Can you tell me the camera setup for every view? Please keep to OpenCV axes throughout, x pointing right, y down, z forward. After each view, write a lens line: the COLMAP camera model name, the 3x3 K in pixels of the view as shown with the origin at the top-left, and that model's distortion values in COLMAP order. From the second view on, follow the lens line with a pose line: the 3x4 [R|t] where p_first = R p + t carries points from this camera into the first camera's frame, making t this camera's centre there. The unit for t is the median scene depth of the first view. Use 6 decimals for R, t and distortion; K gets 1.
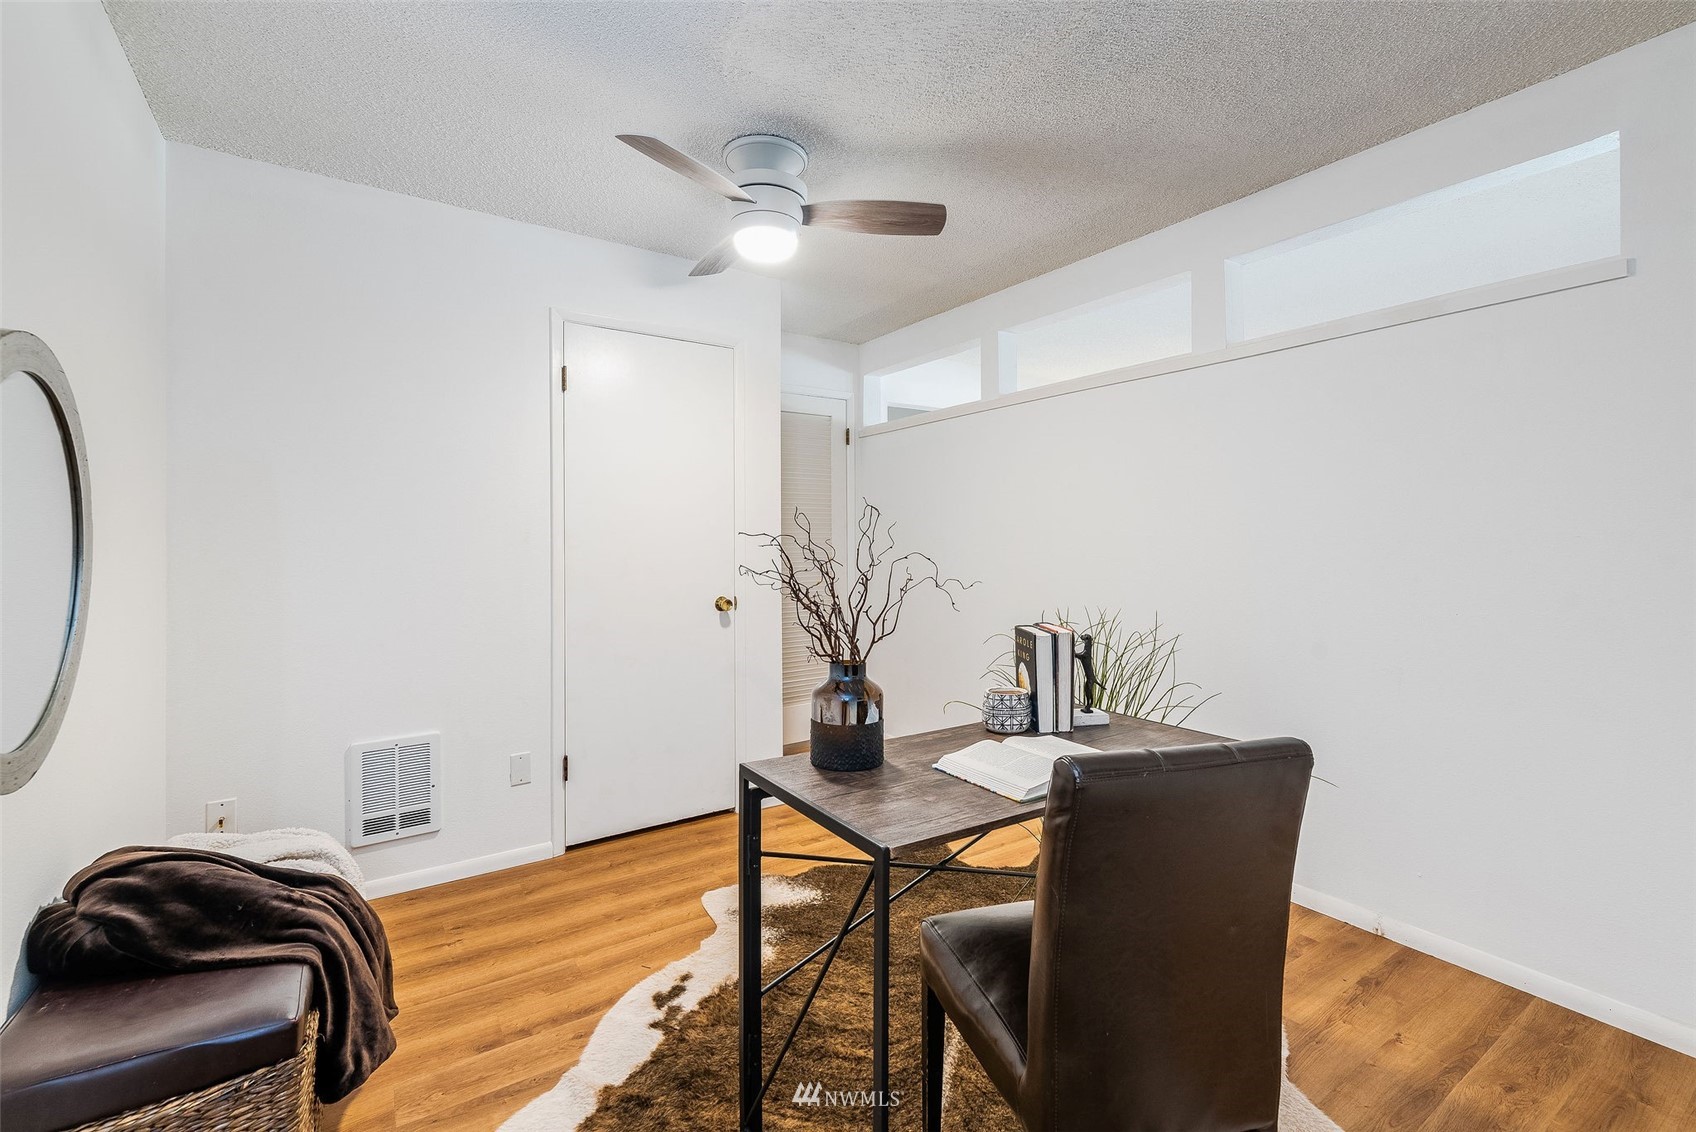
lens RADIAL K [[729.7, 0, 856.3], [0, 729.7, 556.7], [0, 0, 1]] dist [0.004376, 0.000248]
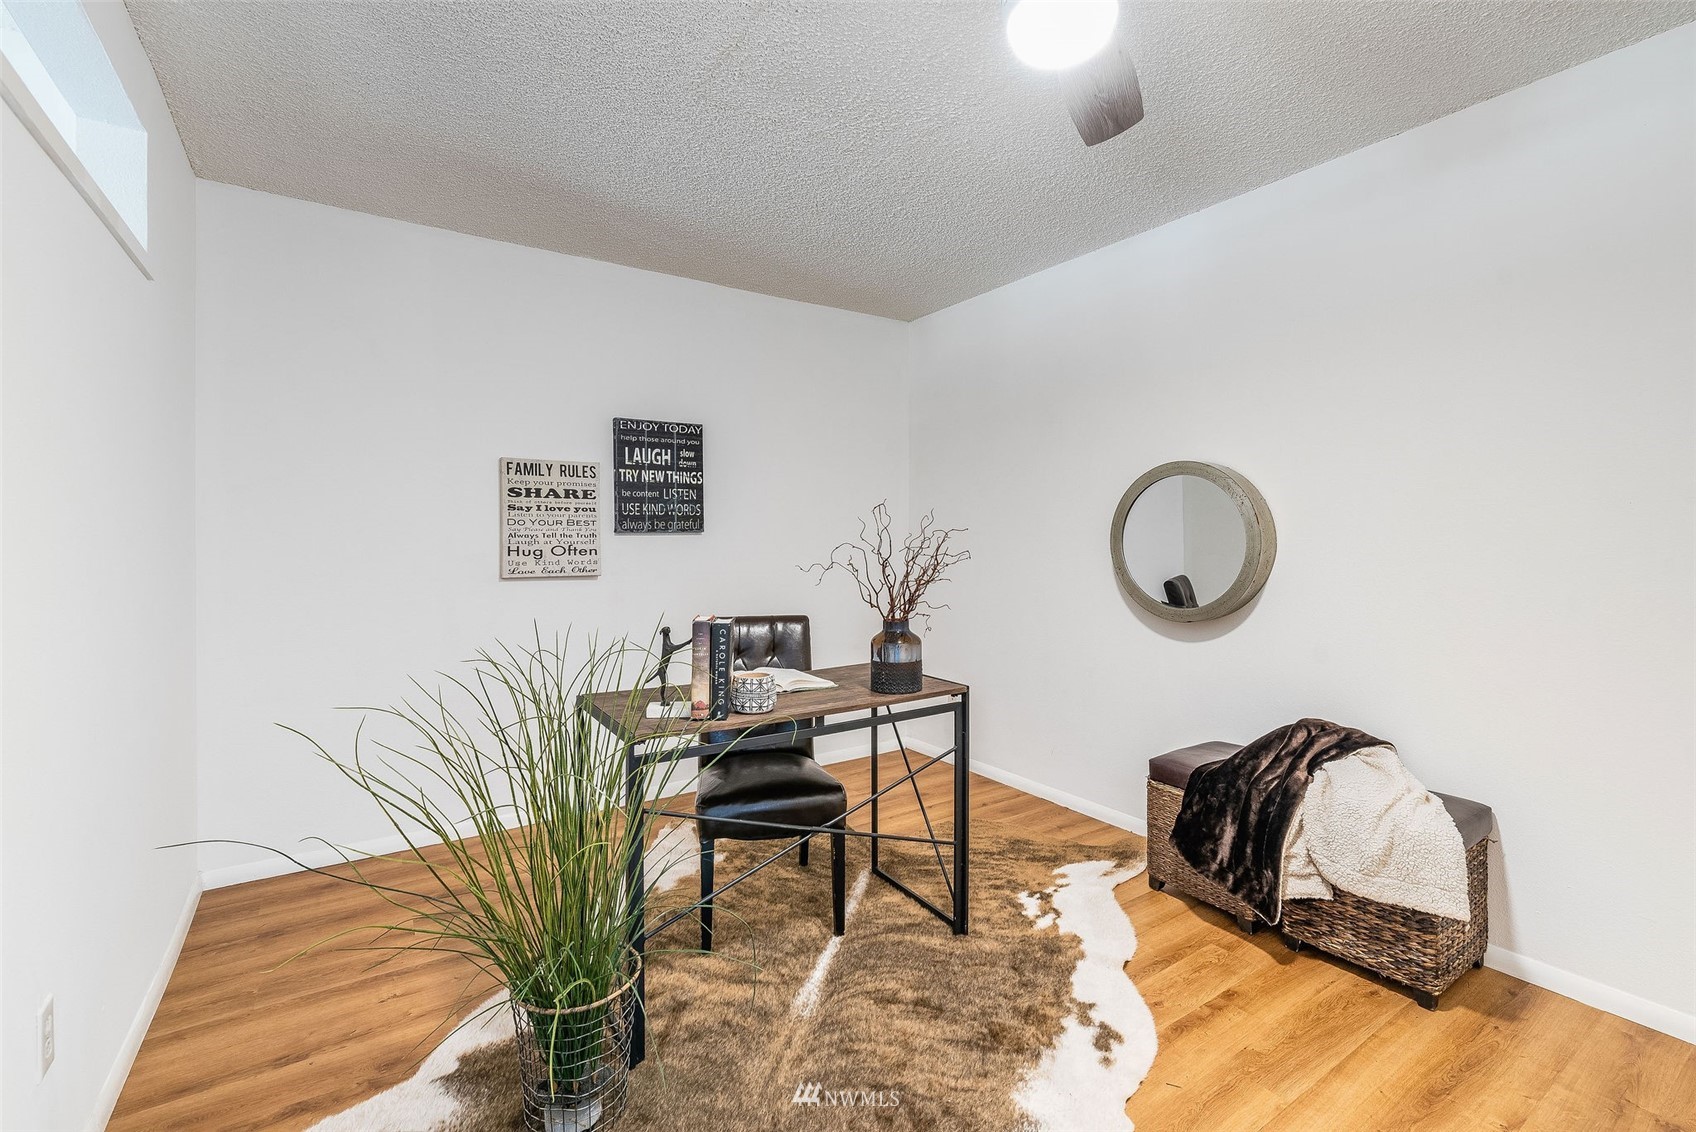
lens RADIAL K [[729.7, 0, 856.3], [0, 729.7, 556.7], [0, 0, 1]] dist [0.004376, 0.000248]
pose [[-0.999991, -0.000934, 0.004238, 0.050139], [-0.000745, 0.999020, 0.044260, -0.035101], [-0.004275, 0.044257, -0.999011, 1.943617]]
